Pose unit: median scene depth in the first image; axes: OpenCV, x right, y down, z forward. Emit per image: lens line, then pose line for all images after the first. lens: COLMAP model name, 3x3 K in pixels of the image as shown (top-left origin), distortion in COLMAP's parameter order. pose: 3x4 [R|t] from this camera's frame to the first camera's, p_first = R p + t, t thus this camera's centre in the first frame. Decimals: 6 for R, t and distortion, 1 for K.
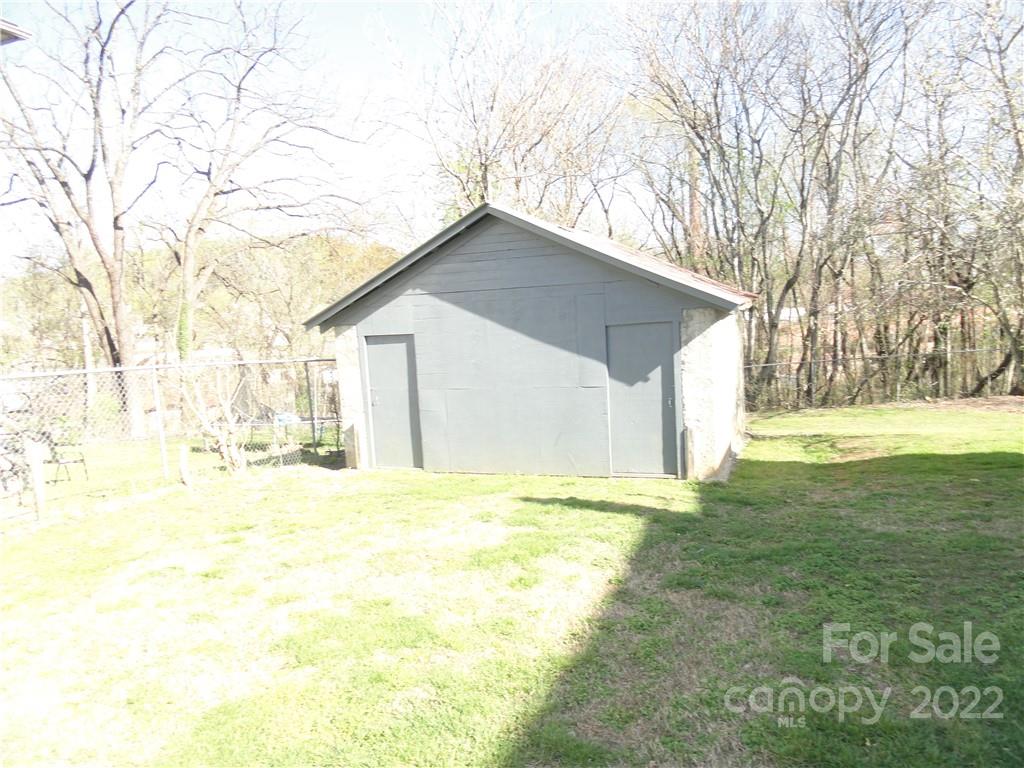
lens RADIAL K [[715.8, 0, 515.2], [0, 715.8, 382.4], [0, 0, 1]] dist [-0.006726, 0.003610]
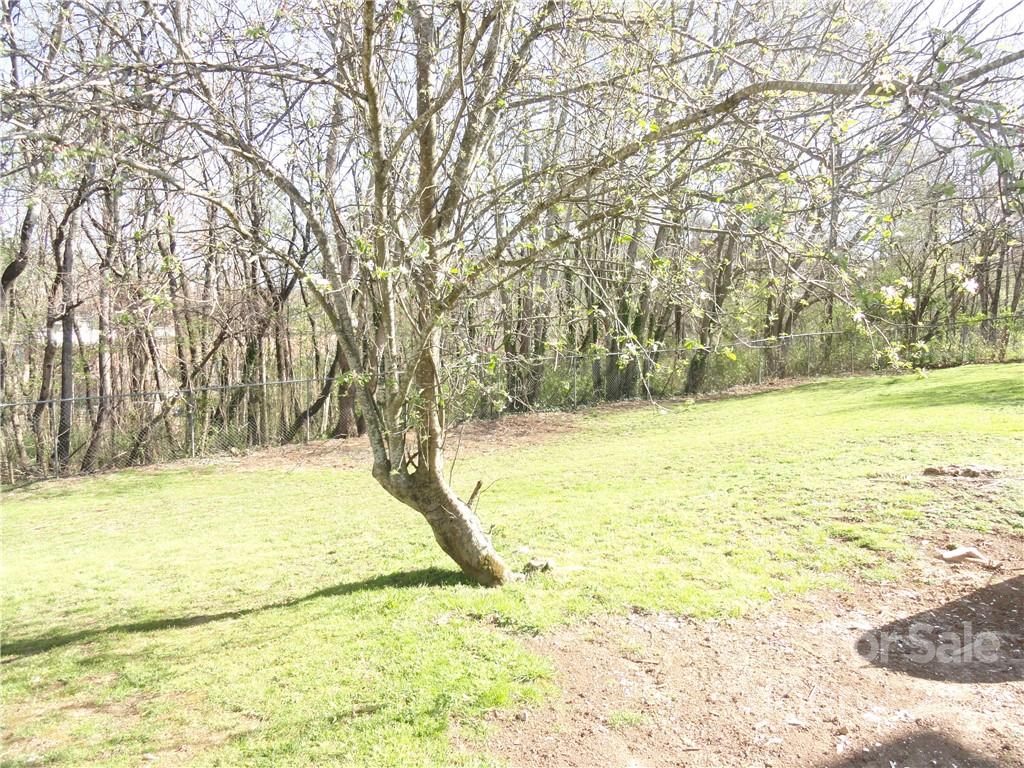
lens RADIAL K [[715.8, 0, 515.2], [0, 715.8, 382.4], [0, 0, 1]] dist [-0.006726, 0.003610]
pose [[0.644436, -0.008239, 0.764613, 0.182455], [0.035761, 0.999173, -0.019374, -0.017328], [-0.763821, 0.039829, 0.644198, 0.277376]]
